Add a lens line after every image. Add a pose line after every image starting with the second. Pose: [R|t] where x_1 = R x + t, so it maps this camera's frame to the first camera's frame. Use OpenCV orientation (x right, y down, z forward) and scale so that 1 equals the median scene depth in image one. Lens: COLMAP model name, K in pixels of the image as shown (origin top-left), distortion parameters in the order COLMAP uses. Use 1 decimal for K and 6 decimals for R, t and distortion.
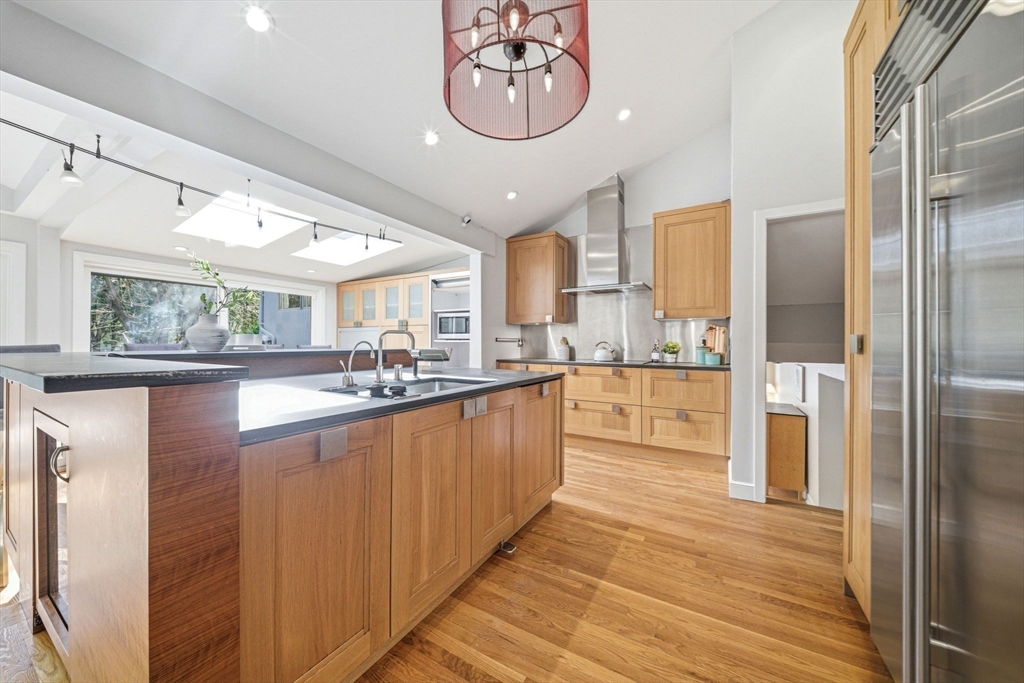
lens RADIAL K [[368.7, 0, 511.5], [0, 368.7, 339.1], [0, 0, 1]] dist [-0.002809, -0.000818]
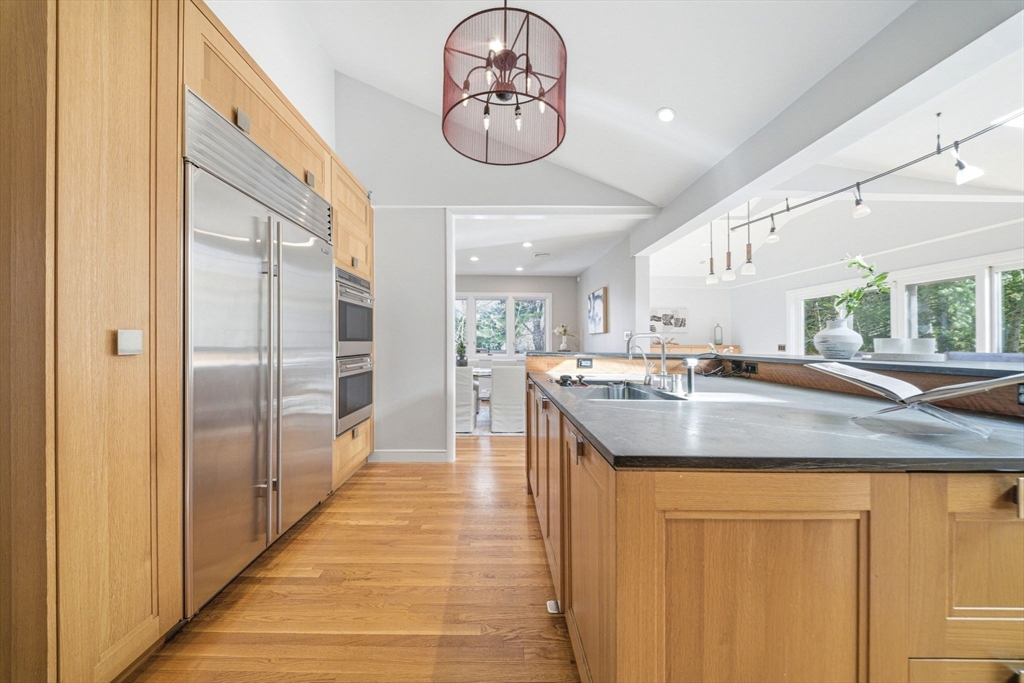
lens RADIAL K [[368.7, 0, 485.4], [0, 368.7, 341.1], [0, 0, 1]] dist [-0.002809, -0.000818]
pose [[-0.878885, -0.003407, -0.477022, 0.555274], [-0.004746, 0.999987, 0.001603, -0.006587], [0.477010, 0.003673, -0.878890, 1.780676]]
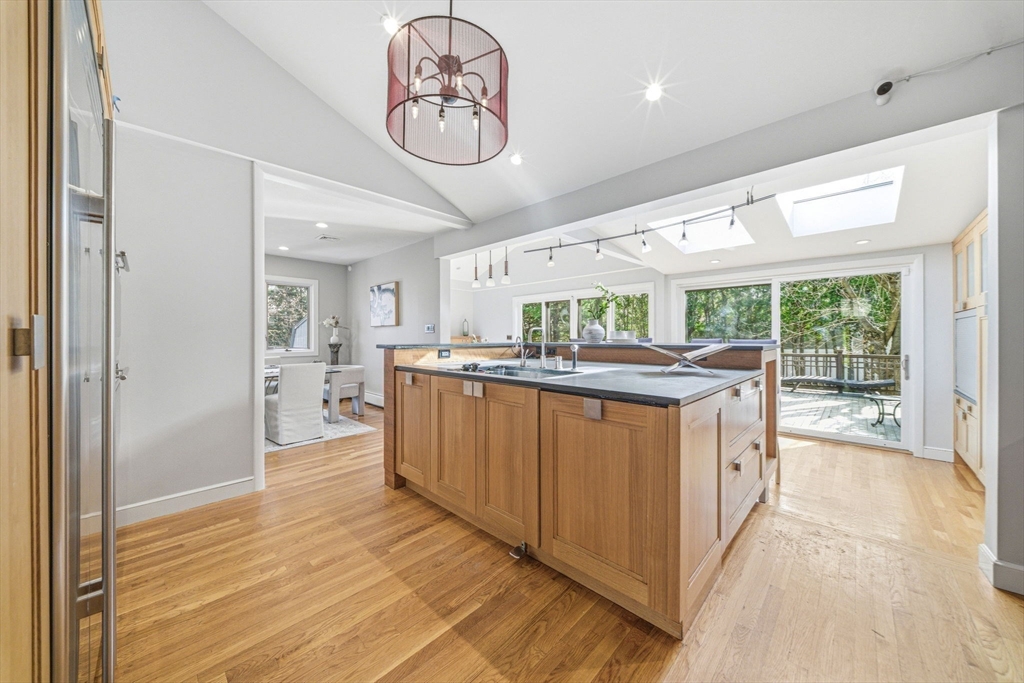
lens RADIAL K [[368.7, 0, 513.3], [0, 368.7, 333.4], [0, 0, 1]] dist [-0.002809, -0.000818]
pose [[-0.243192, -0.001292, -0.969977, 1.018498], [-0.000547, 0.999999, -0.001194, -0.004958], [0.969978, 0.000241, -0.243193, 1.343000]]
